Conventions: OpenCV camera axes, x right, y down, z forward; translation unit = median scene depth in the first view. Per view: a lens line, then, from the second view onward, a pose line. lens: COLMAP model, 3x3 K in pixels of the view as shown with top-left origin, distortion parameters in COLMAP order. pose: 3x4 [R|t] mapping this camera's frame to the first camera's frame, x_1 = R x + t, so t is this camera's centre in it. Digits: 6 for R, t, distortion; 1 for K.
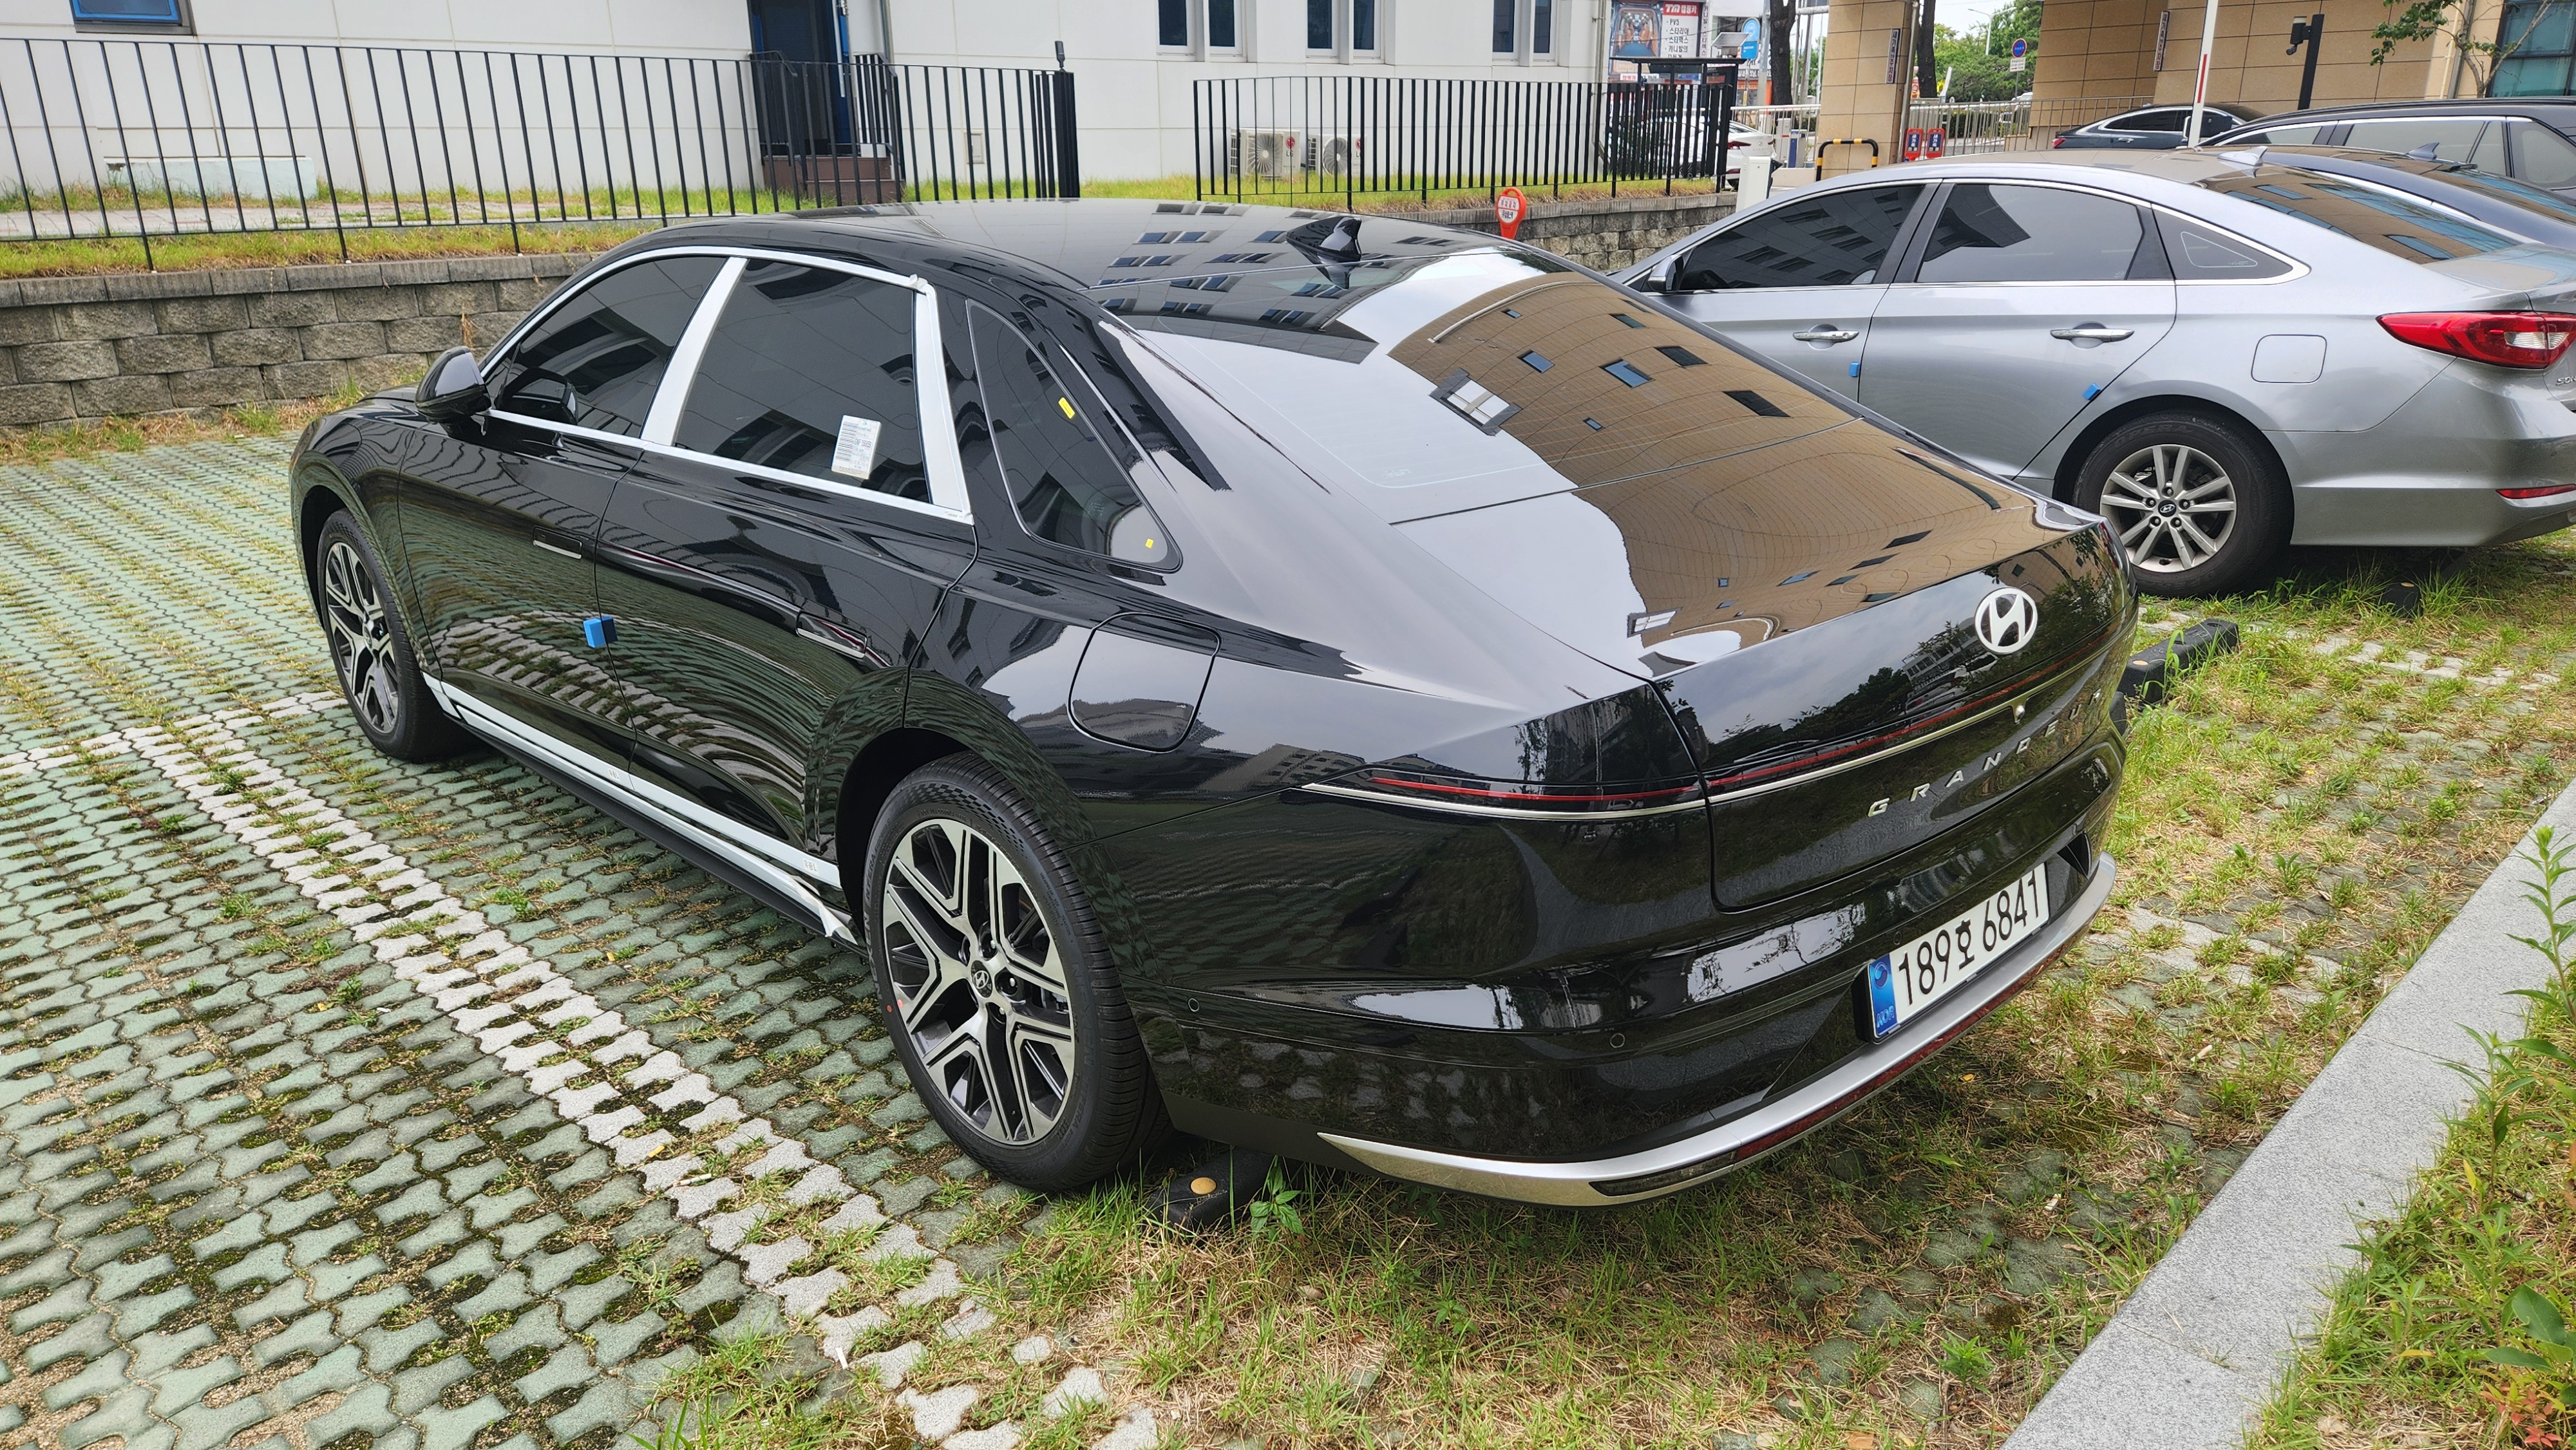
lens RADIAL K [[1704.3, 0, 1290.6], [0, 1704.3, 744.7], [0, 0, 1]] dist [0.053418, -0.013872]
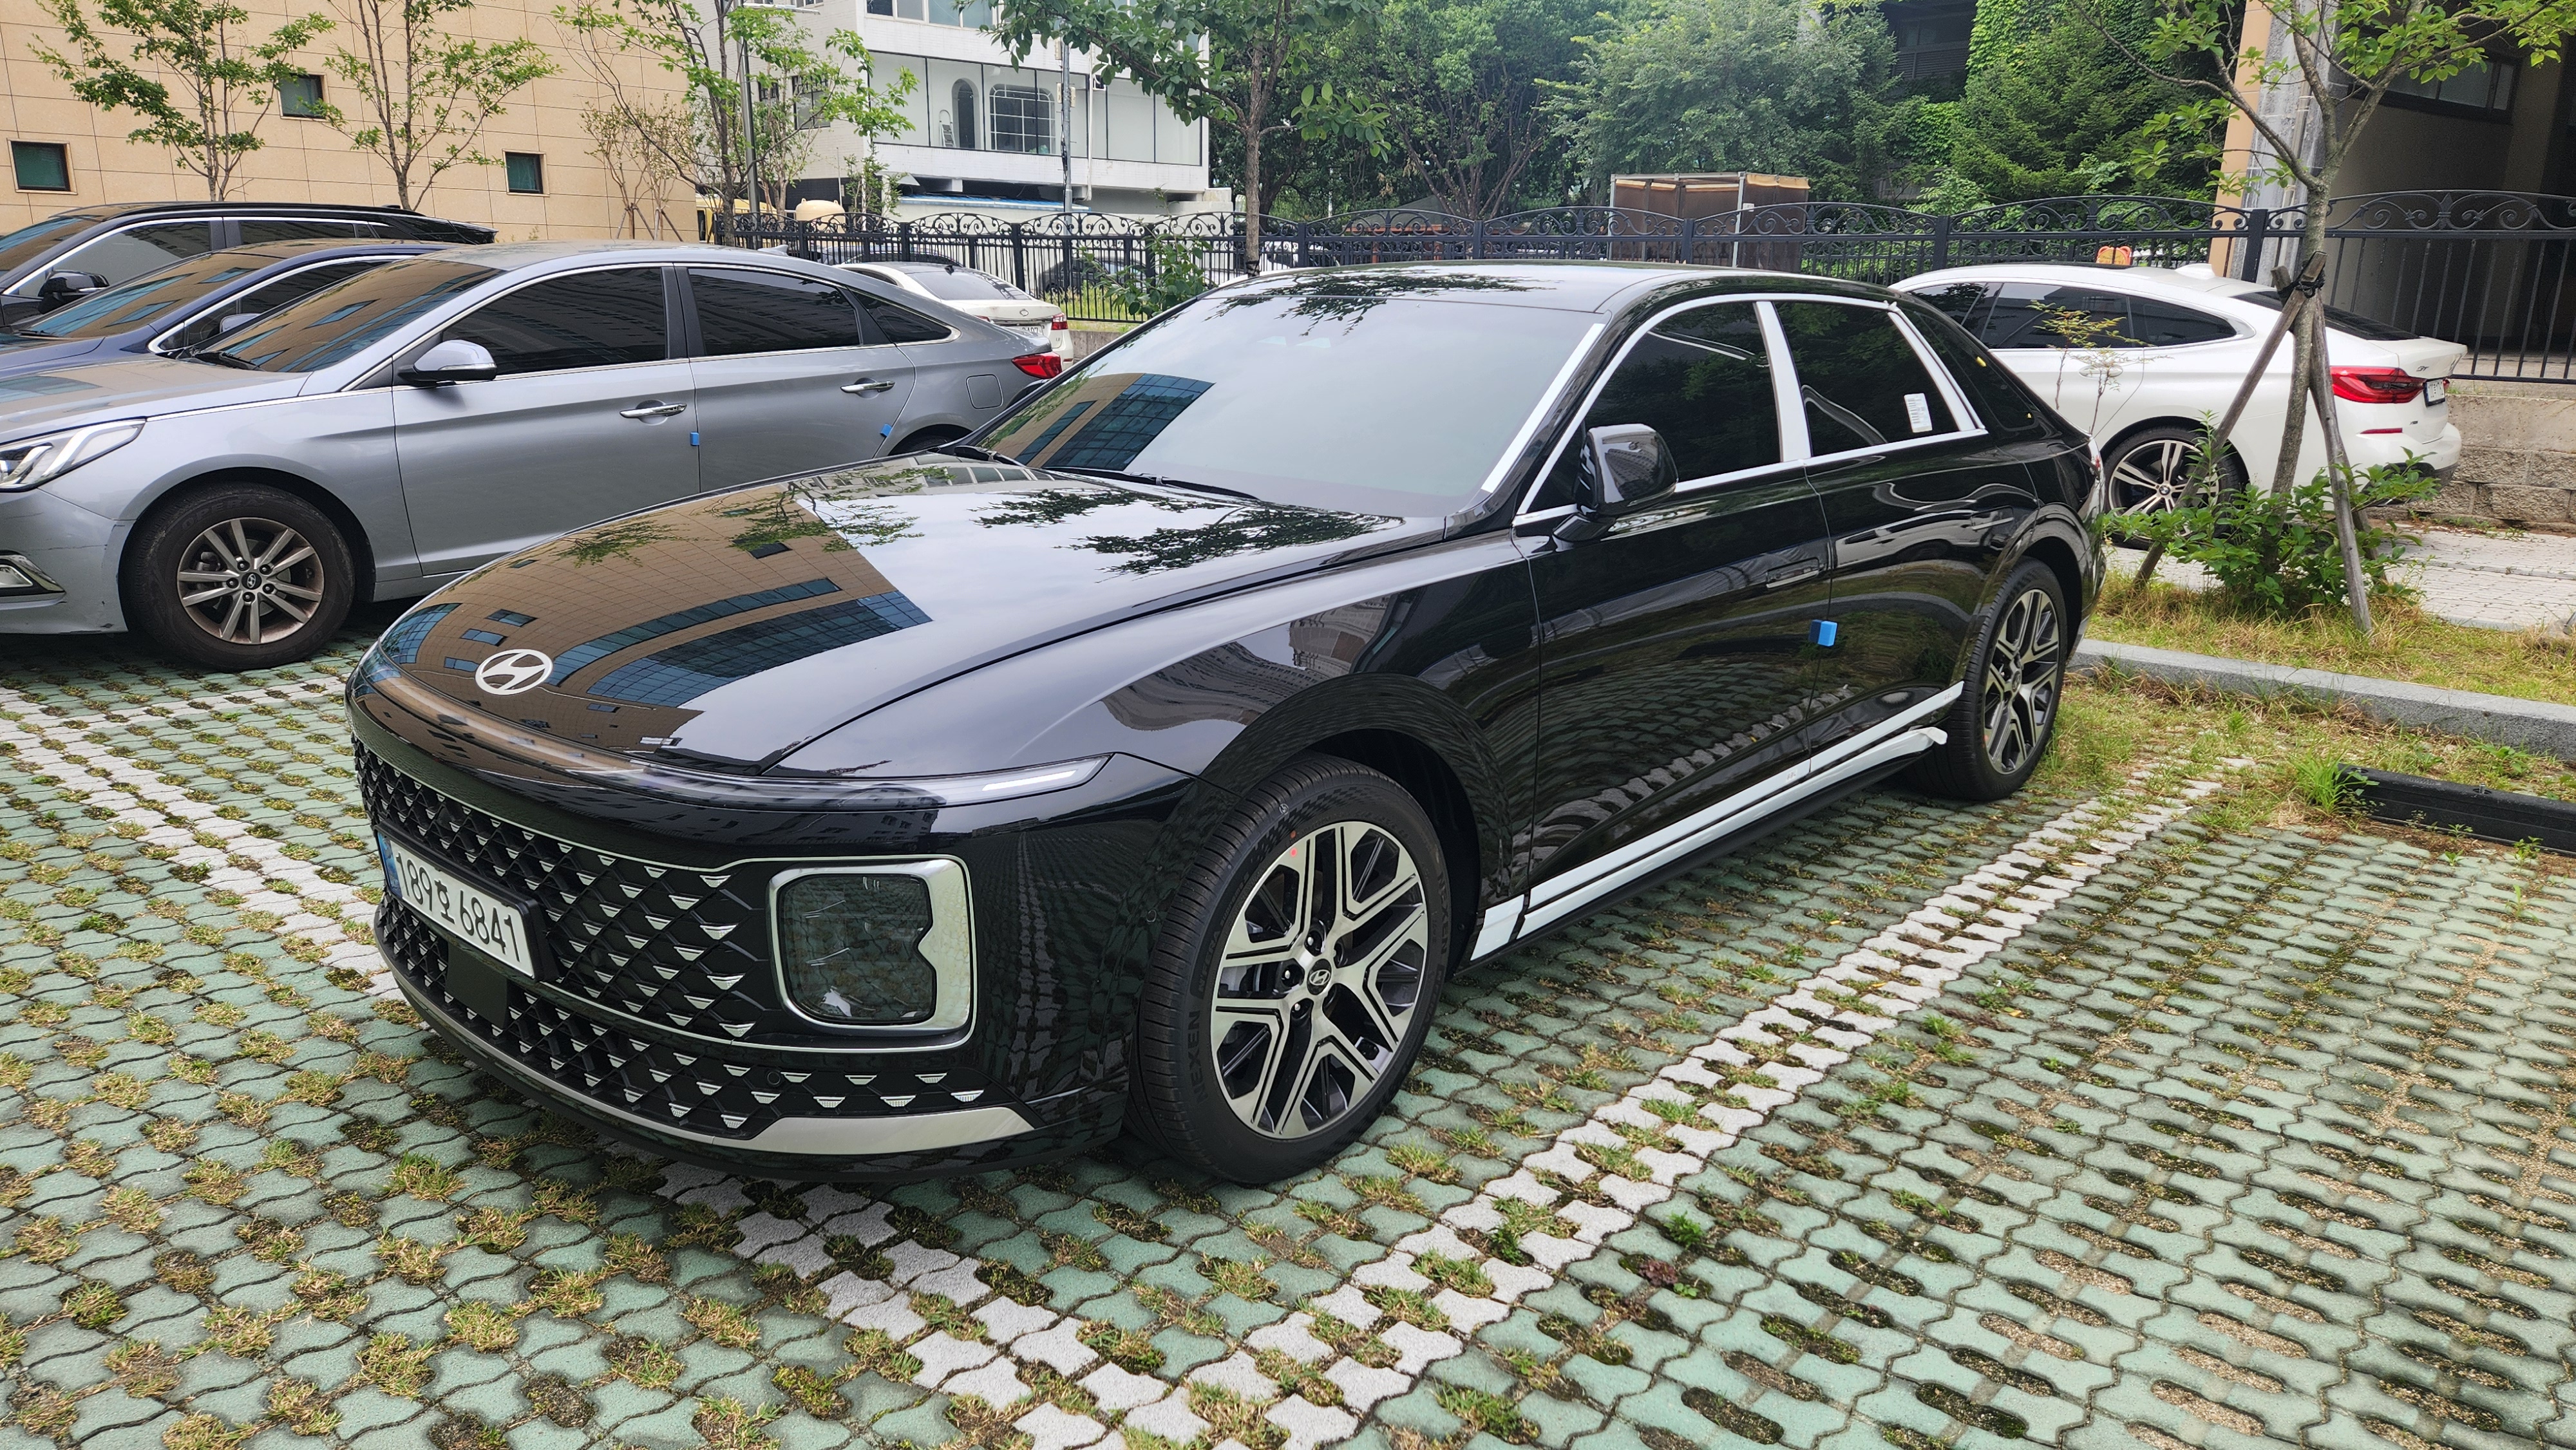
lens RADIAL K [[1704.3, 0, 1313.2], [0, 1704.3, 713.8], [0, 0, 1]] dist [0.053418, -0.013872]
pose [[-0.064576, -0.248729, 0.966418, -1.558394], [0.304118, 0.917466, 0.256451, -0.428040], [-0.950443, 0.310466, 0.016397, 1.389693]]
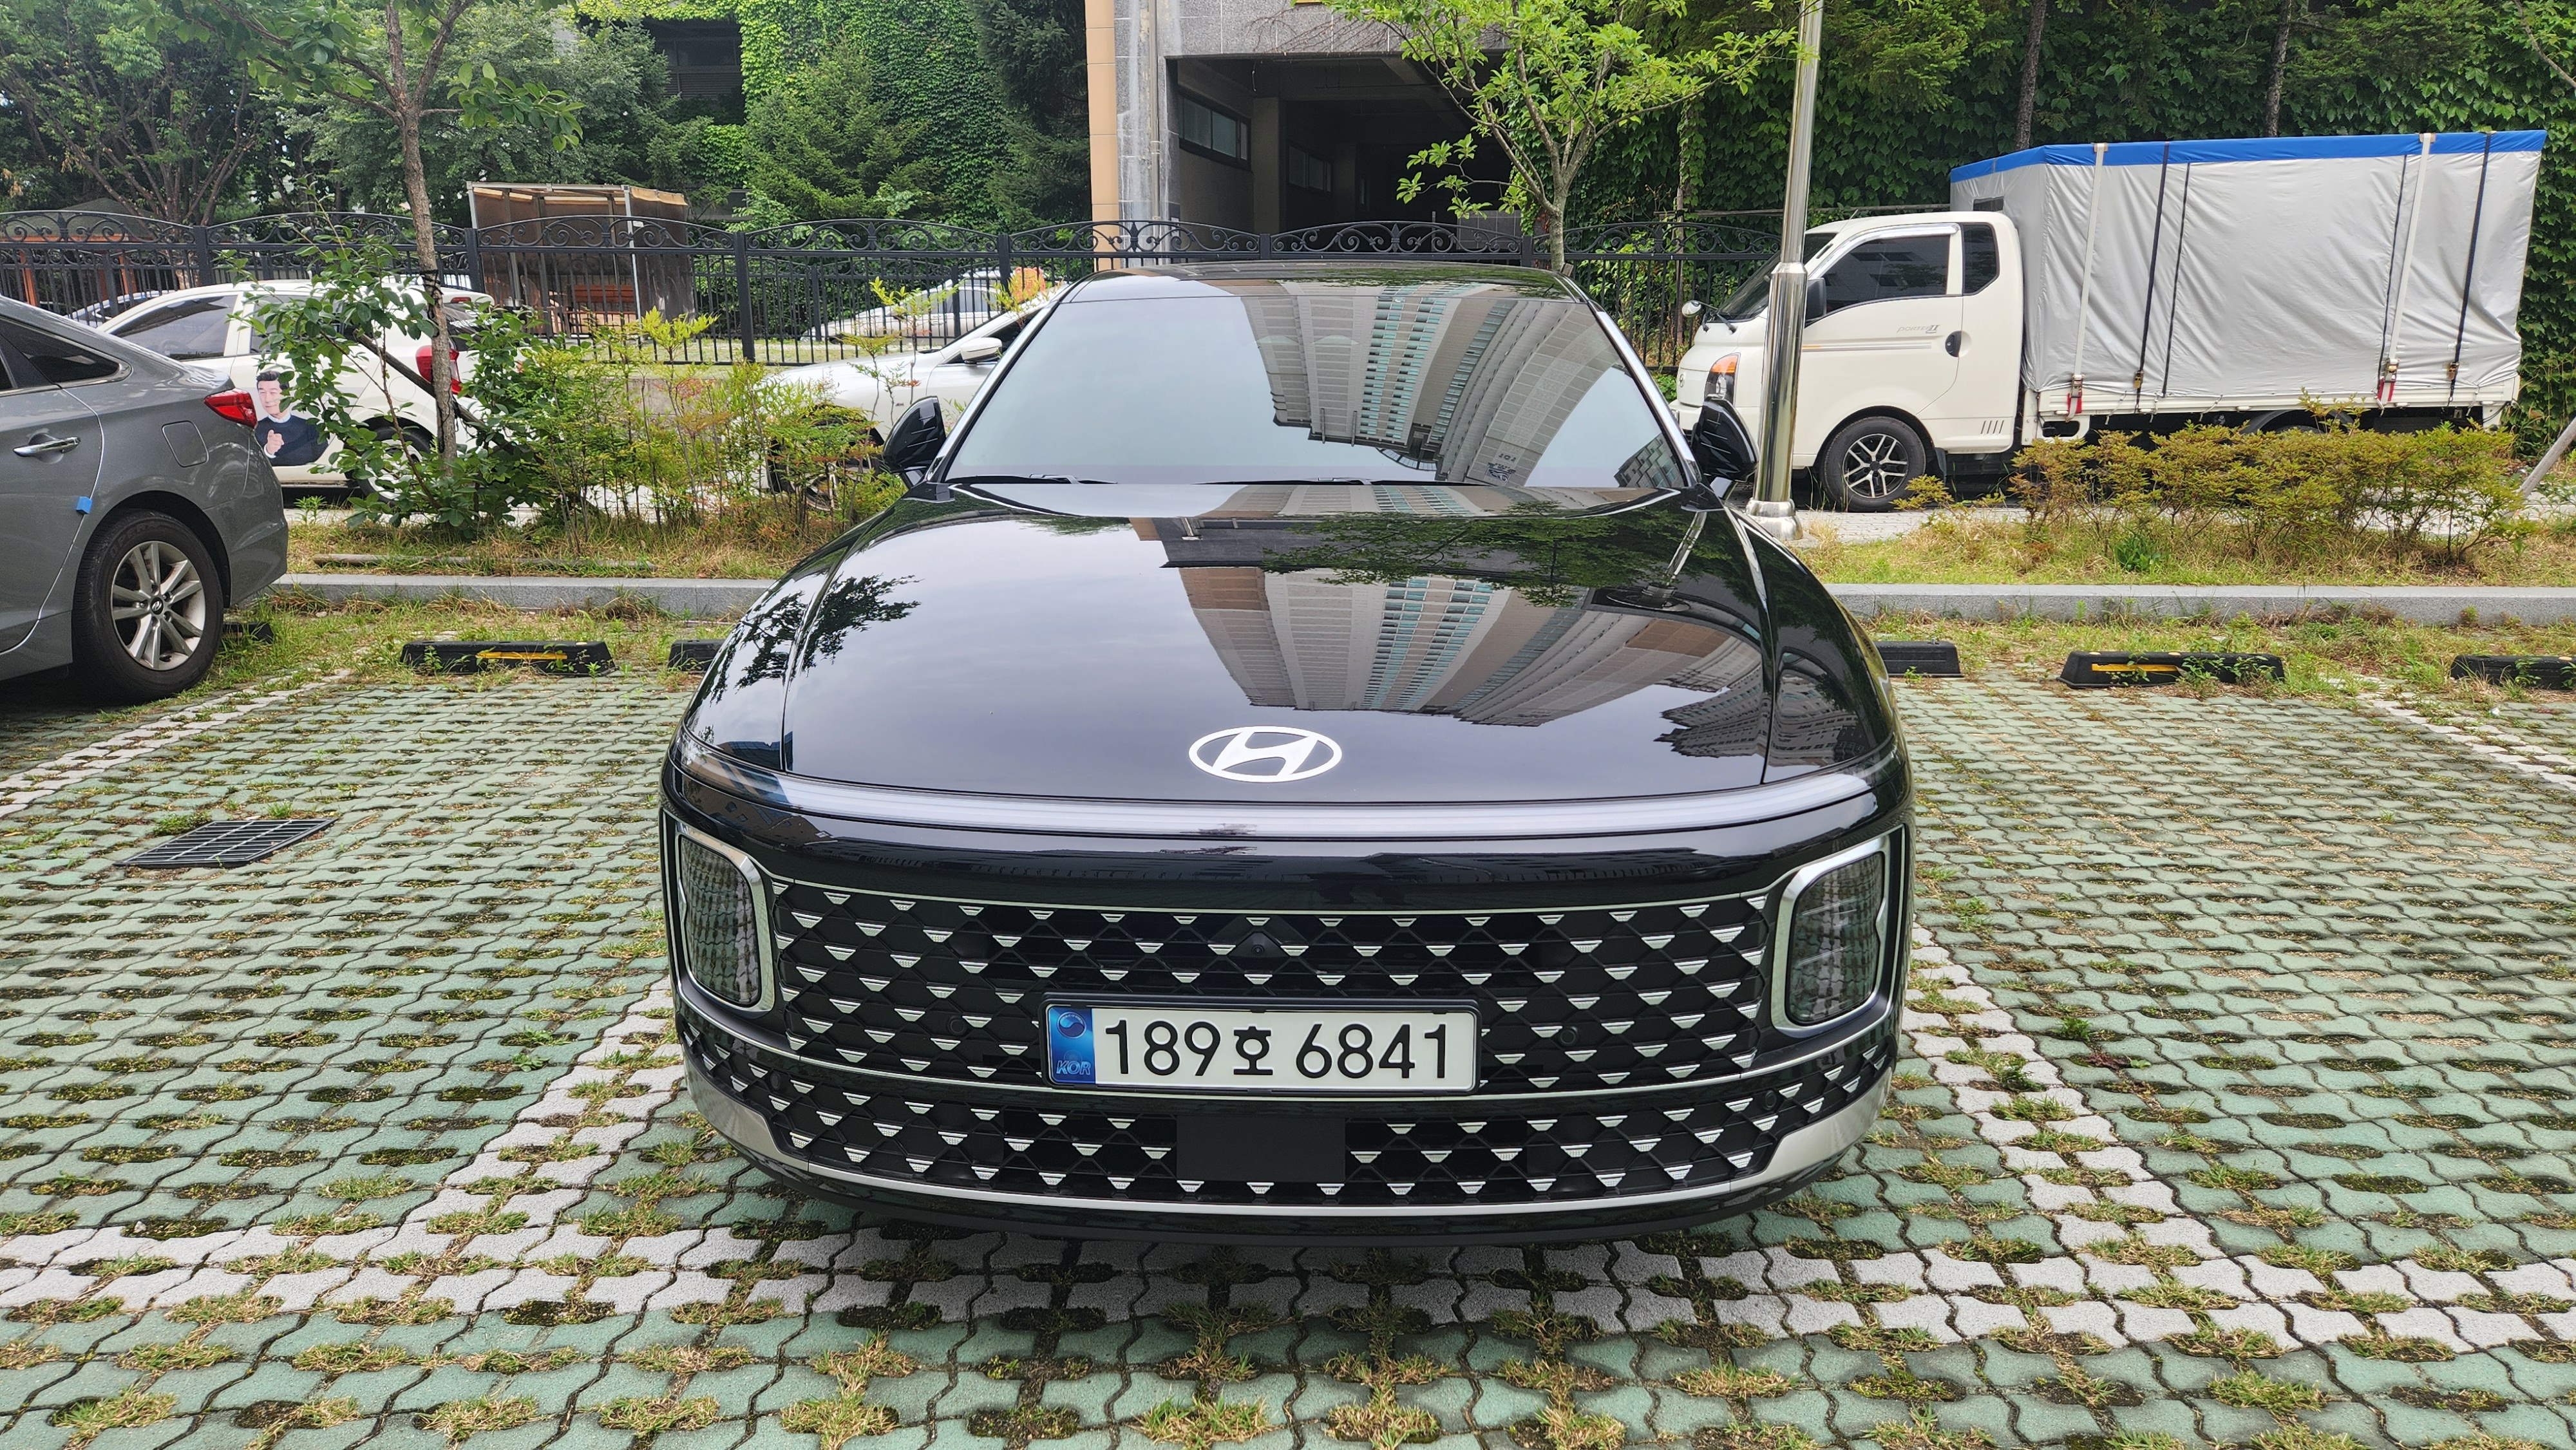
lens RADIAL K [[1704.3, 0, 1310.1], [0, 1704.3, 712.9], [0, 0, 1]] dist [0.053418, -0.013872]
pose [[-0.691017, -0.165298, 0.703685, -1.203787], [0.233922, 0.869978, 0.434072, -0.649414], [-0.683942, 0.464558, -0.562503, 2.119463]]
